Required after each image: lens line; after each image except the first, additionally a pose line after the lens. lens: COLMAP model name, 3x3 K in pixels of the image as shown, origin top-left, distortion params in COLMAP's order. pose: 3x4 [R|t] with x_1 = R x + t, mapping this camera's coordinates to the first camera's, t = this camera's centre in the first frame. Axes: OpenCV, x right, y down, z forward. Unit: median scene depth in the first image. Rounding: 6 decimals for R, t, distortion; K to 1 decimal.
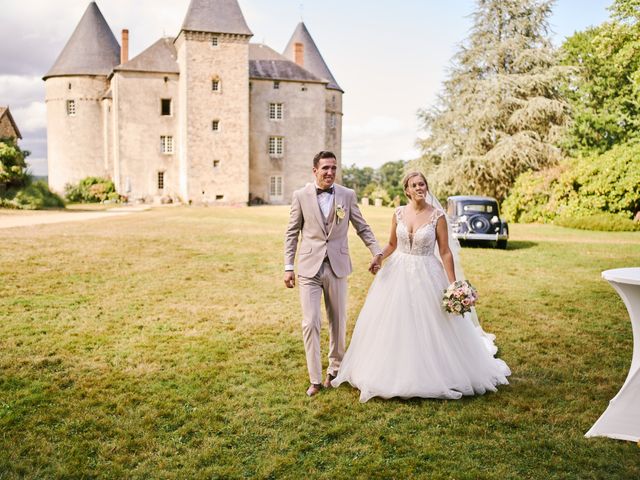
lens RADIAL K [[683.3, 0, 320.0], [0, 683.3, 240.0], [0, 0, 1]] dist [-0.026739, -0.007172]
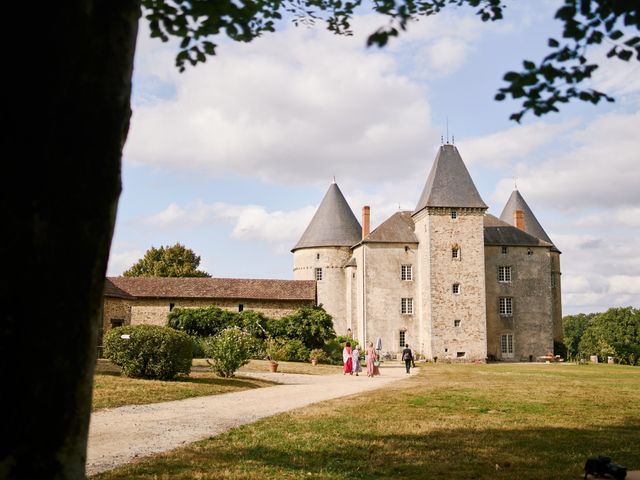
lens RADIAL K [[704.2, 0, 320.0], [0, 704.2, 240.0], [0, 0, 1]] dist [-0.003133, -0.001178]
pose [[0.975562, -0.034781, -0.216955, -0.110473], [-0.014073, 0.975474, -0.219666, 0.008003], [0.219274, 0.217351, 0.951145, -0.138658]]
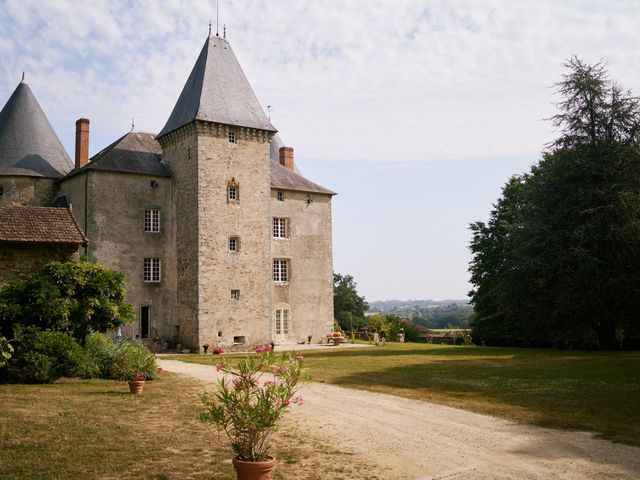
lens RADIAL K [[704.2, 0, 320.0], [0, 704.2, 240.0], [0, 0, 1]] dist [-0.003133, -0.001178]
pose [[0.956045, 0.001252, 0.293217, -0.272587], [0.052488, 0.983109, -0.175336, -0.028656], [-0.288484, 0.183019, 0.939830, 0.223195]]
